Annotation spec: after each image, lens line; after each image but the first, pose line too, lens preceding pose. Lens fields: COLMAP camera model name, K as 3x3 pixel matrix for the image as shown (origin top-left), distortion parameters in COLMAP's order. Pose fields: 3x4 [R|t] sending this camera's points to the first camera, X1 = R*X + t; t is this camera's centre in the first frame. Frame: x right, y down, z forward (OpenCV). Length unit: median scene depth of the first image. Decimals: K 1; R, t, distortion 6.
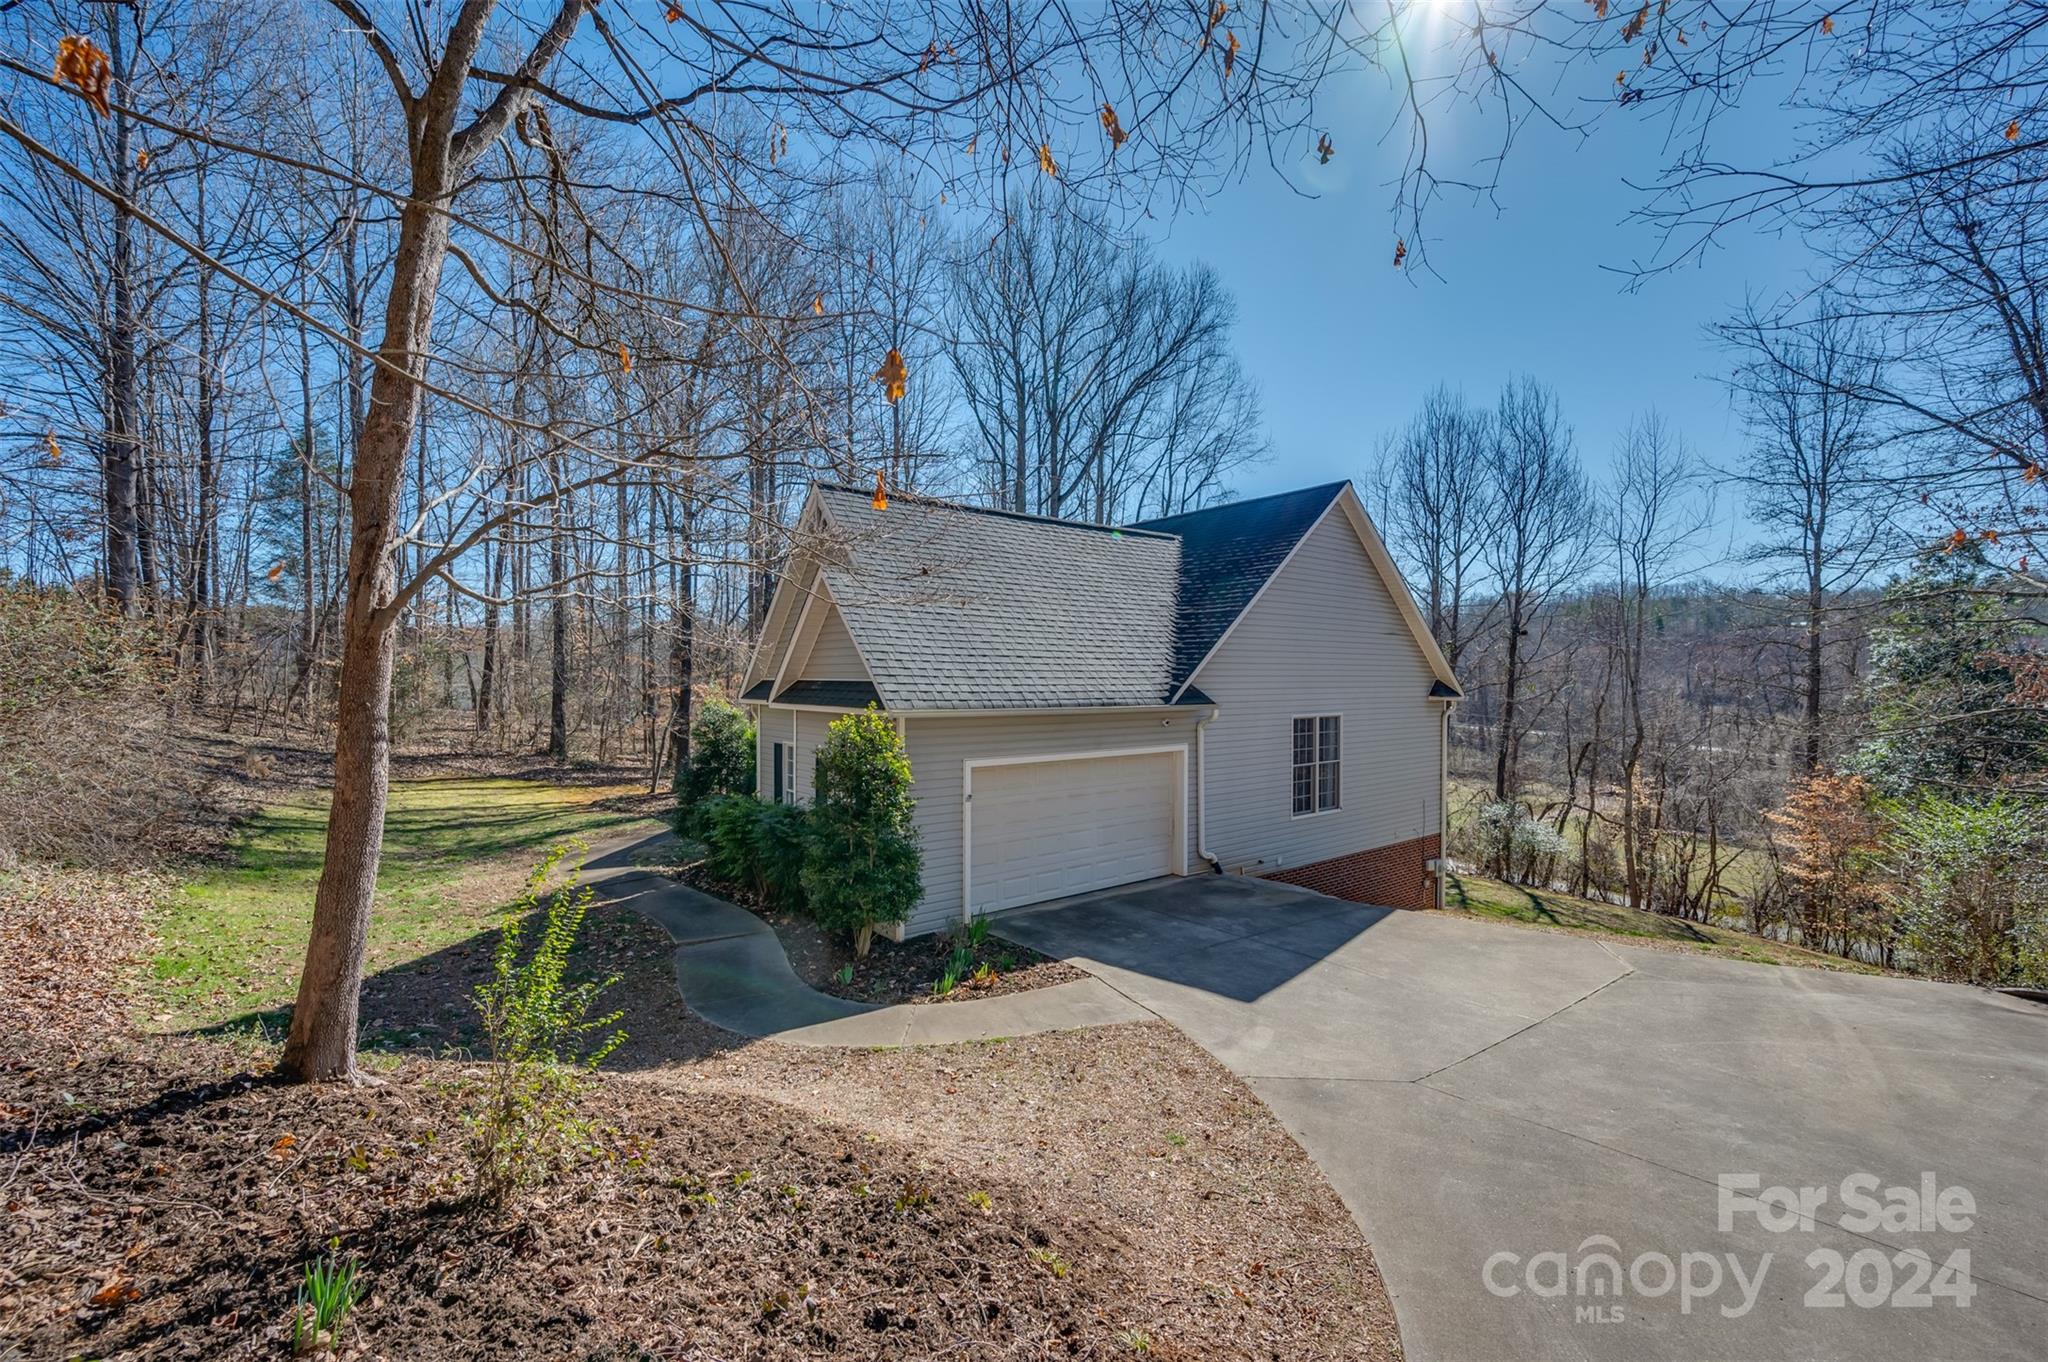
lens RADIAL K [[846.6, 0, 1024.0], [0, 846.6, 681.0], [0, 0, 1]] dist [0.002360, 0.000284]
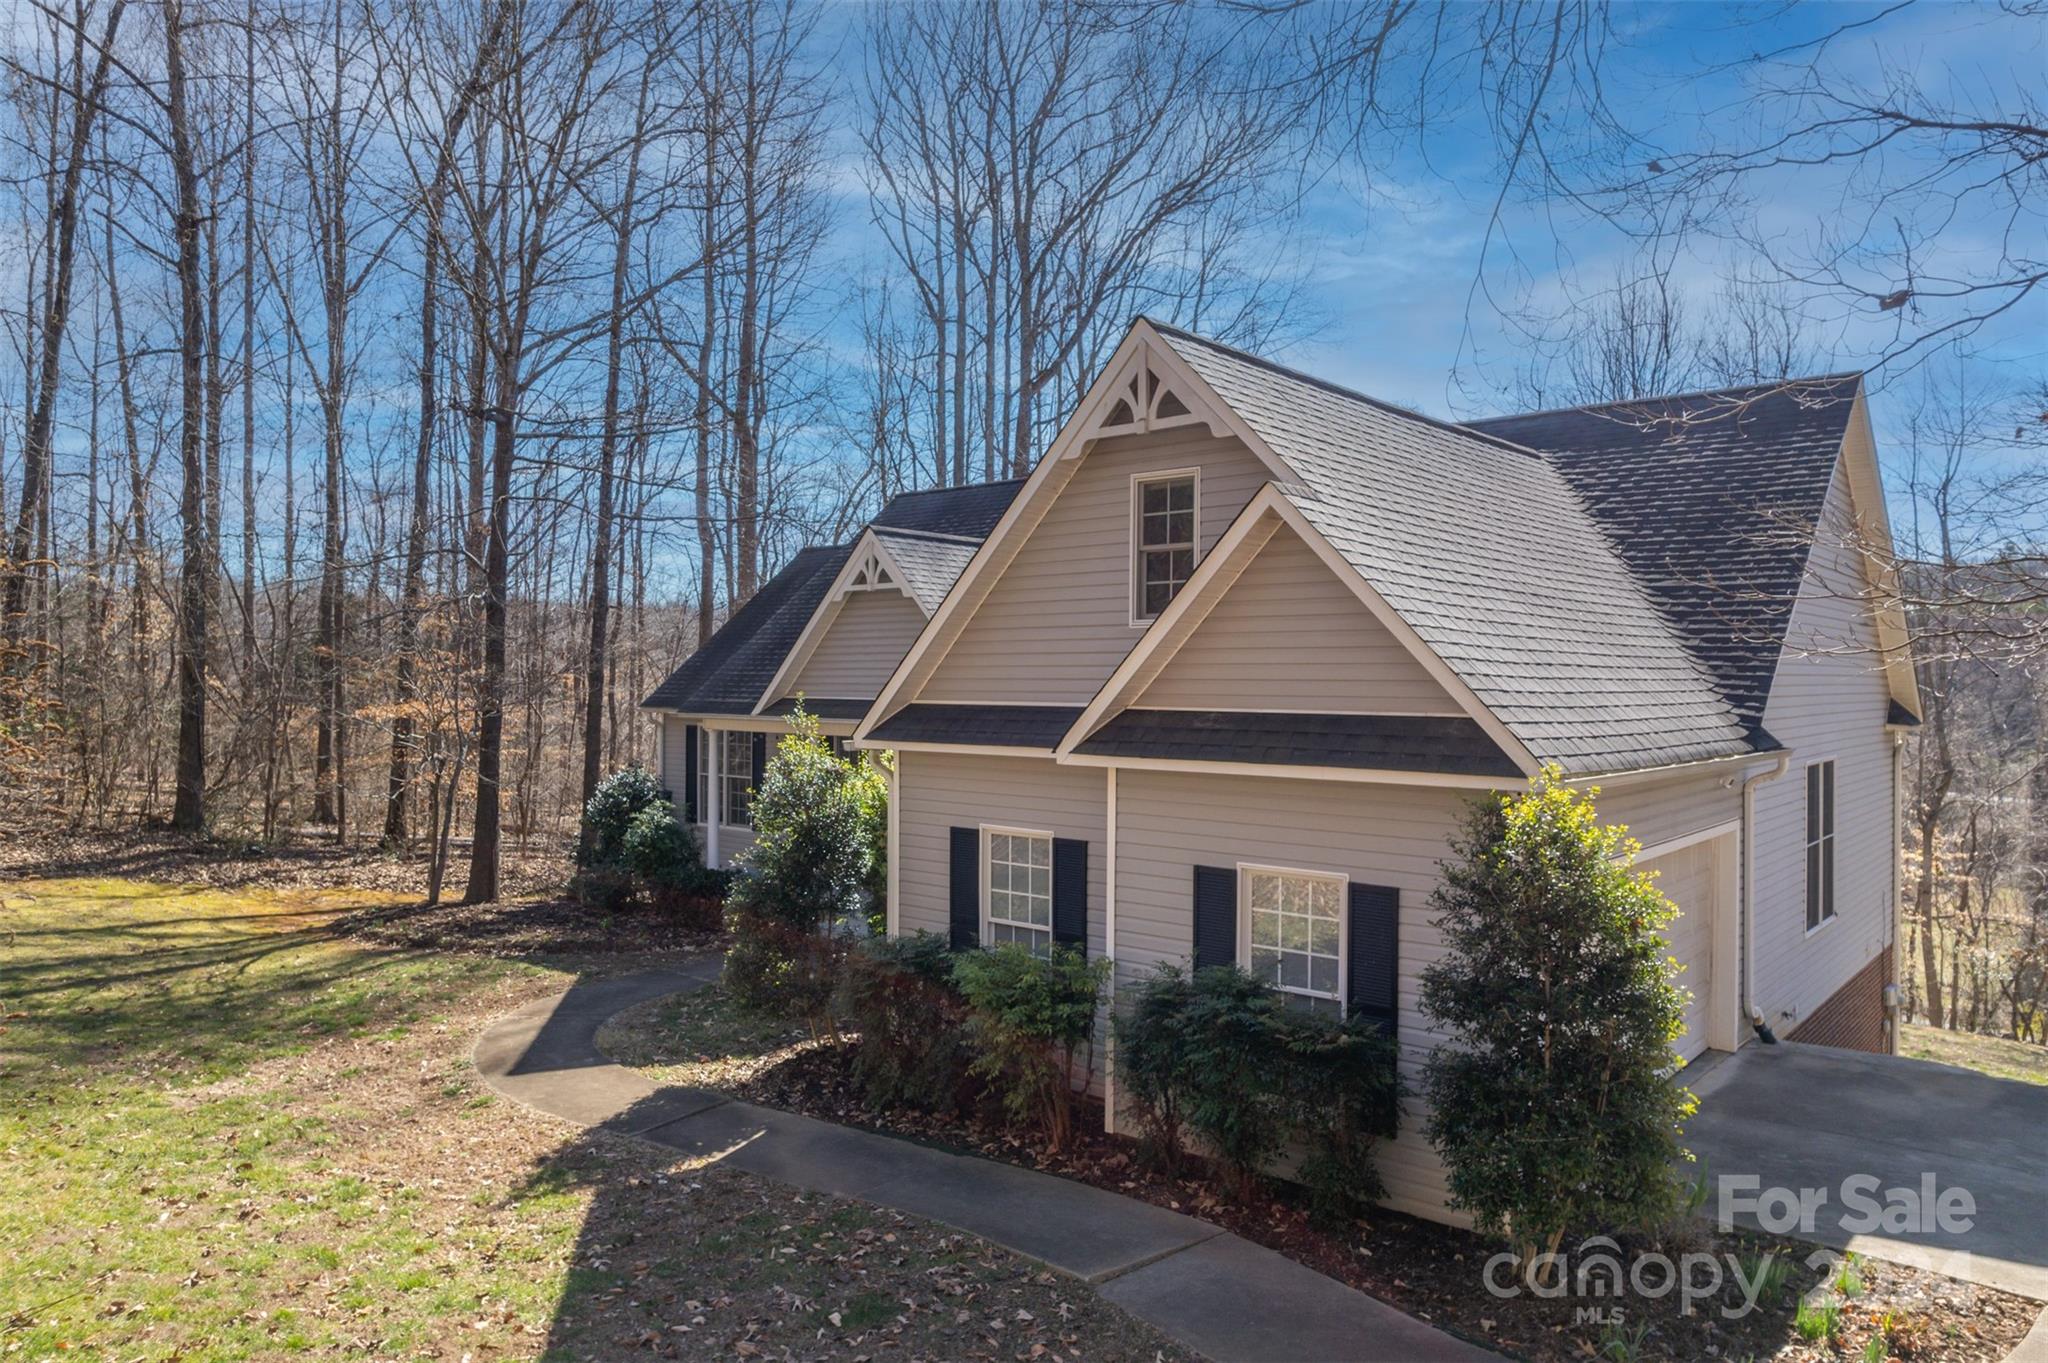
lens RADIAL K [[1350.8, 0, 1017.6], [0, 1350.8, 659.8], [0, 0, 1]] dist [-0.072848, 0.064089]
pose [[0.985557, 0.003788, 0.169300, -0.580164], [-0.001125, 0.999874, -0.015821, -0.021812], [-0.169339, 0.015402, 0.985438, 0.274648]]
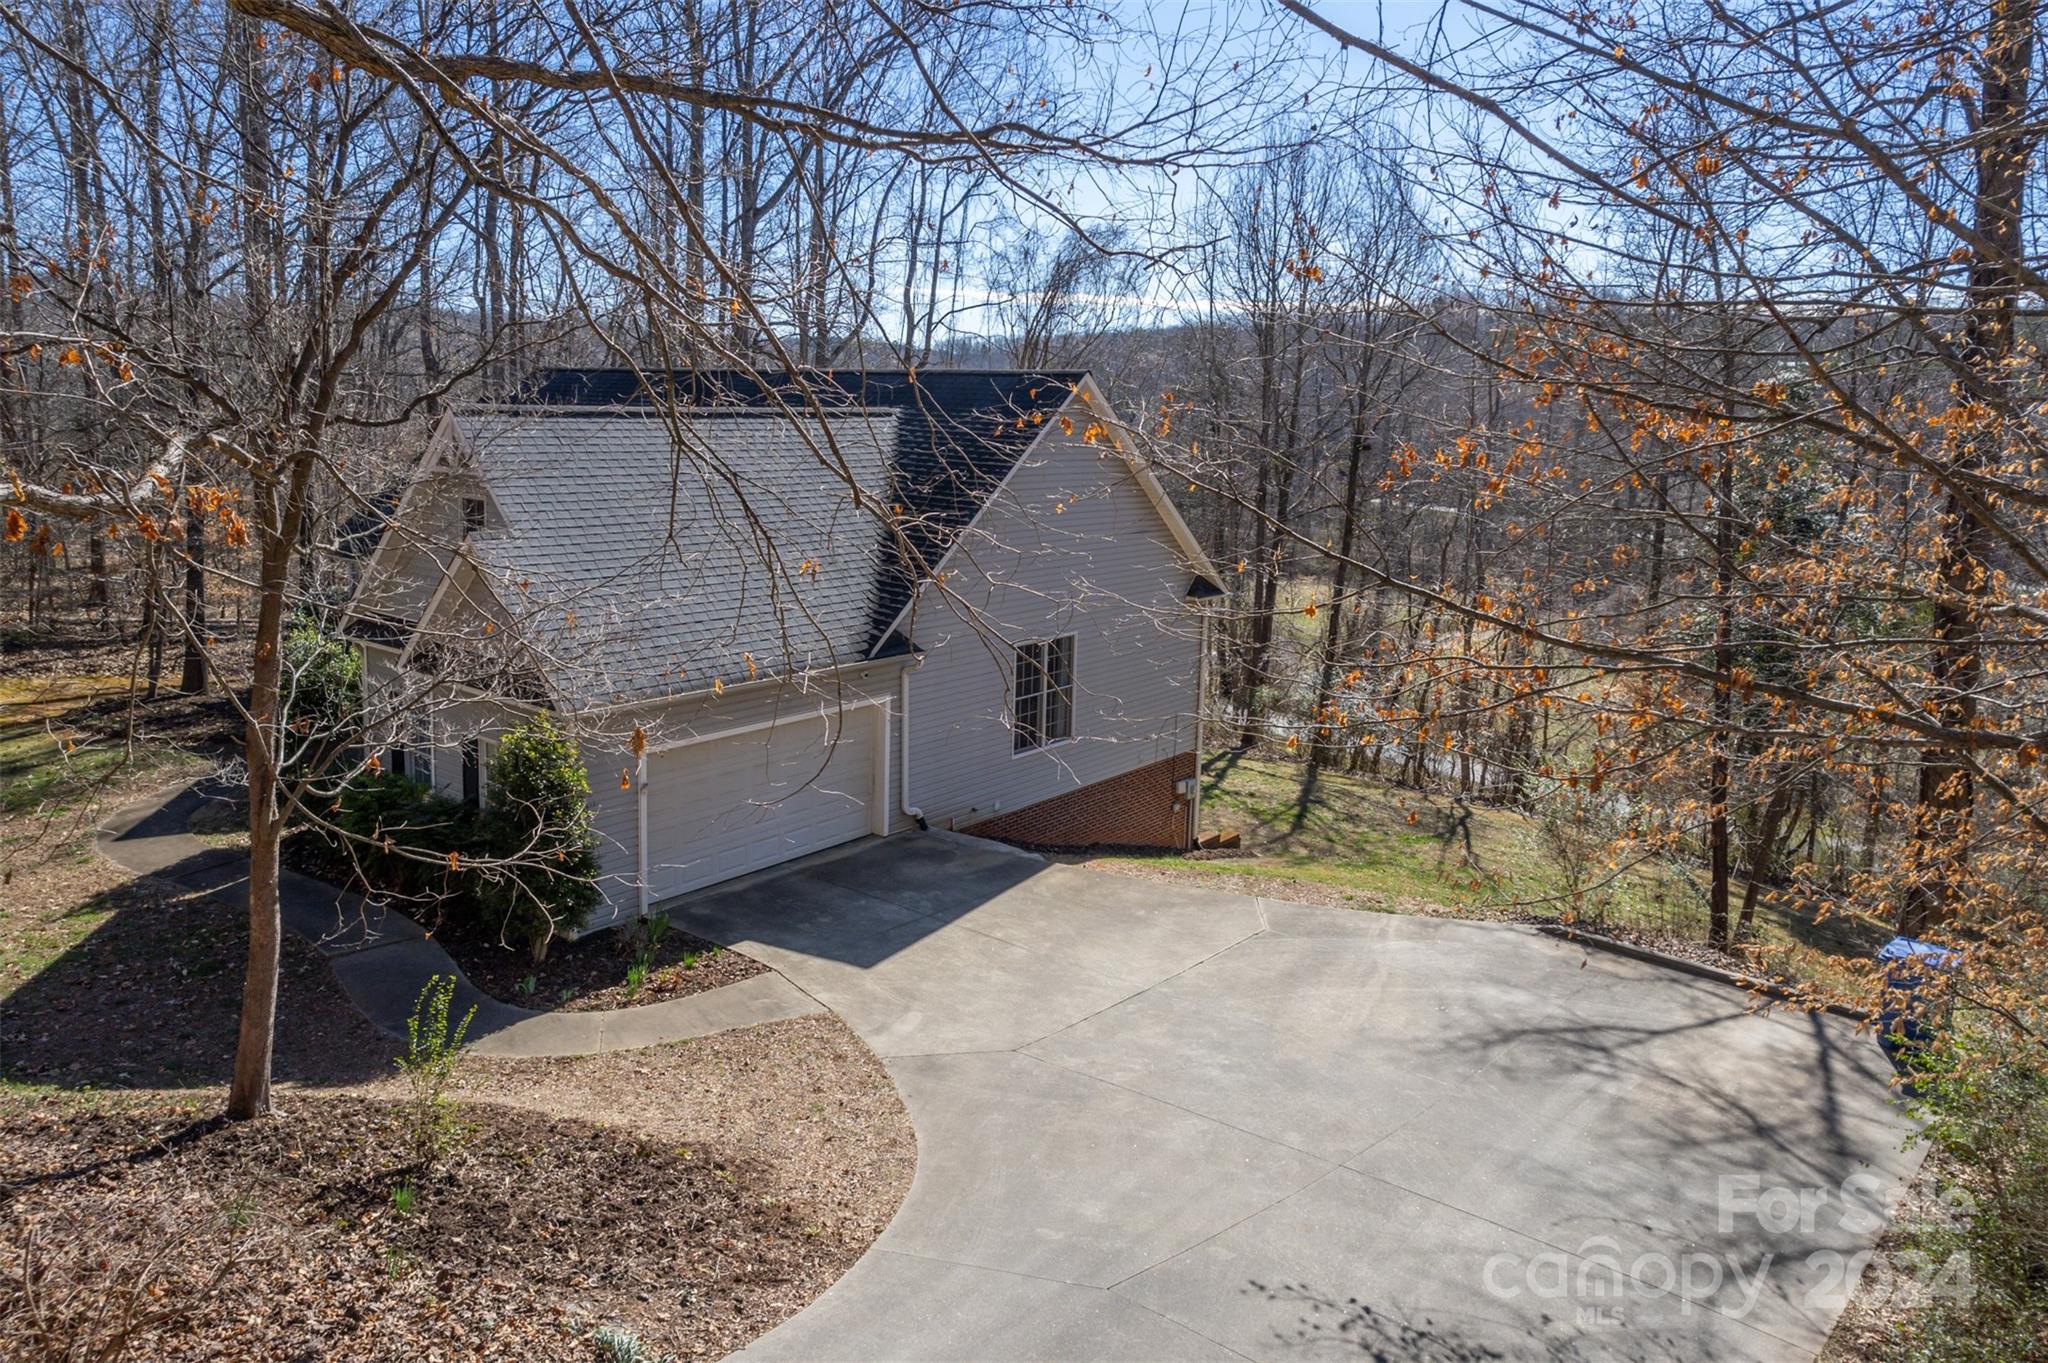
lens RADIAL K [[1384.0, 0, 1022.5], [0, 1384.0, 560.5], [0, 0, 1]] dist [-0.026066, 0.004856]
pose [[0.973565, 0.000568, 0.228408, -0.007856], [-0.025562, 0.993986, 0.106486, -0.301899], [-0.226974, -0.109510, 0.967724, -0.585399]]
